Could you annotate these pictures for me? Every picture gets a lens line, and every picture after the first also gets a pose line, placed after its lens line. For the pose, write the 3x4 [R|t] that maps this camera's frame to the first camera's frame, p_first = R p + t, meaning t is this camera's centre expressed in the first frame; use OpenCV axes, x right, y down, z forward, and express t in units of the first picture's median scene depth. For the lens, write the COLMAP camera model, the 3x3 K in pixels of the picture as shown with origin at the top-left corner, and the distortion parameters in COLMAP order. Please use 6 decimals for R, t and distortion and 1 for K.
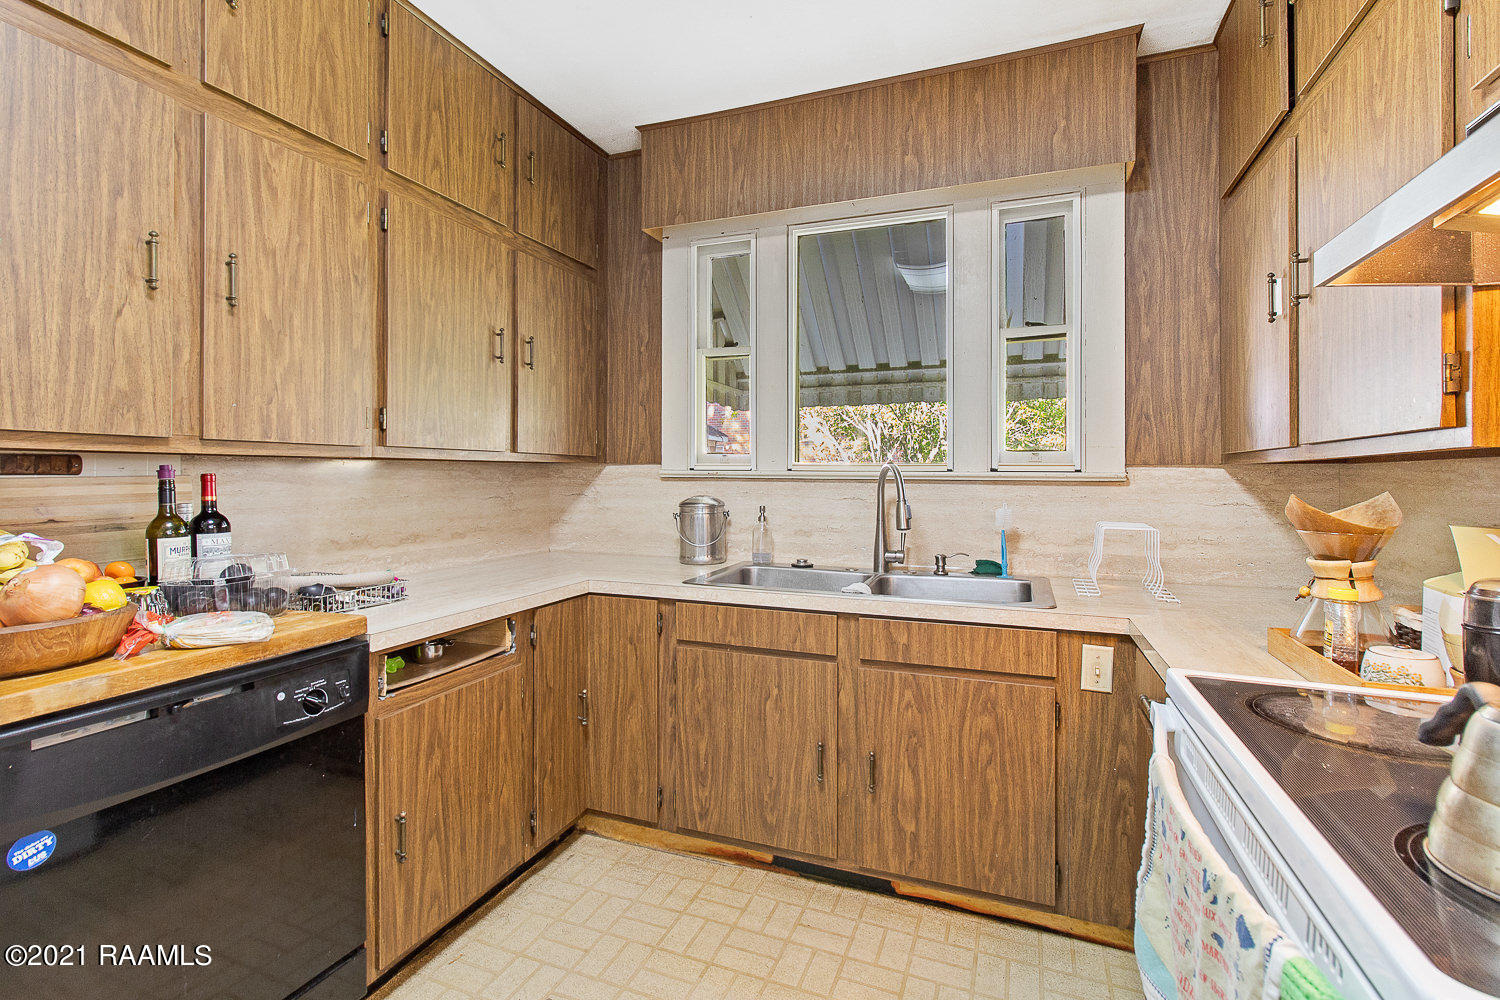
lens RADIAL K [[696.3, 0, 748.4], [0, 696.3, 477.8], [0, 0, 1]] dist [0.001098, 0.000000]
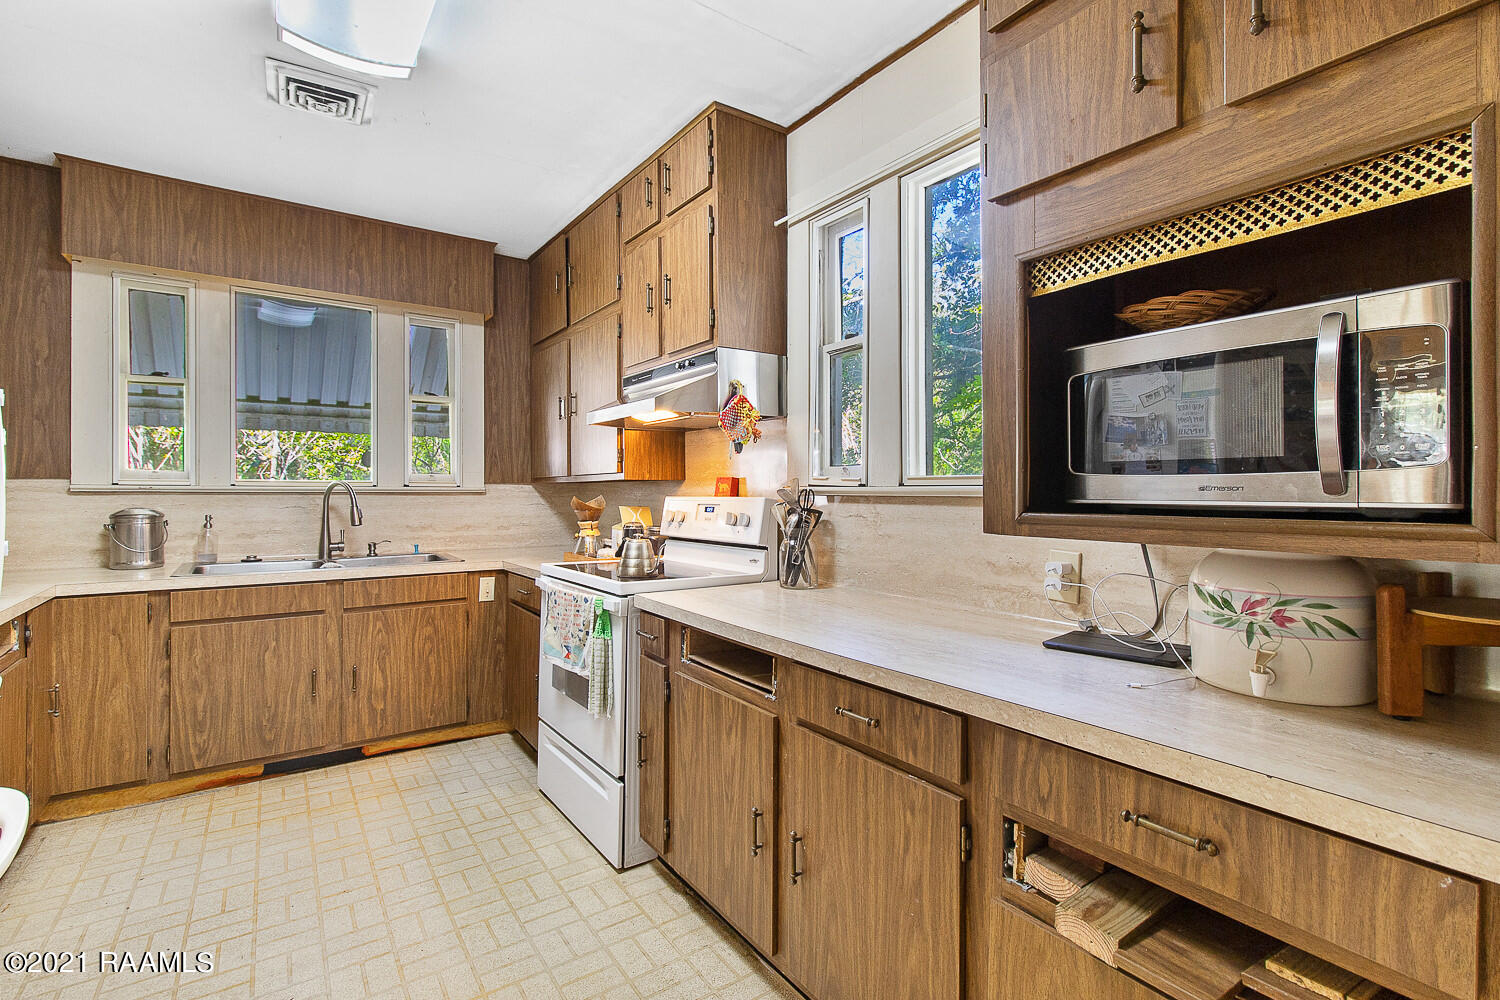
lens RADIAL K [[696.3, 0, 748.4], [0, 696.3, 477.8], [0, 0, 1]] dist [0.001098, 0.000000]
pose [[0.555977, 0.011772, 0.831114, -0.563616], [0.005614, 0.999824, -0.017917, 0.003755], [-0.831179, 0.014628, 0.555813, -0.541838]]
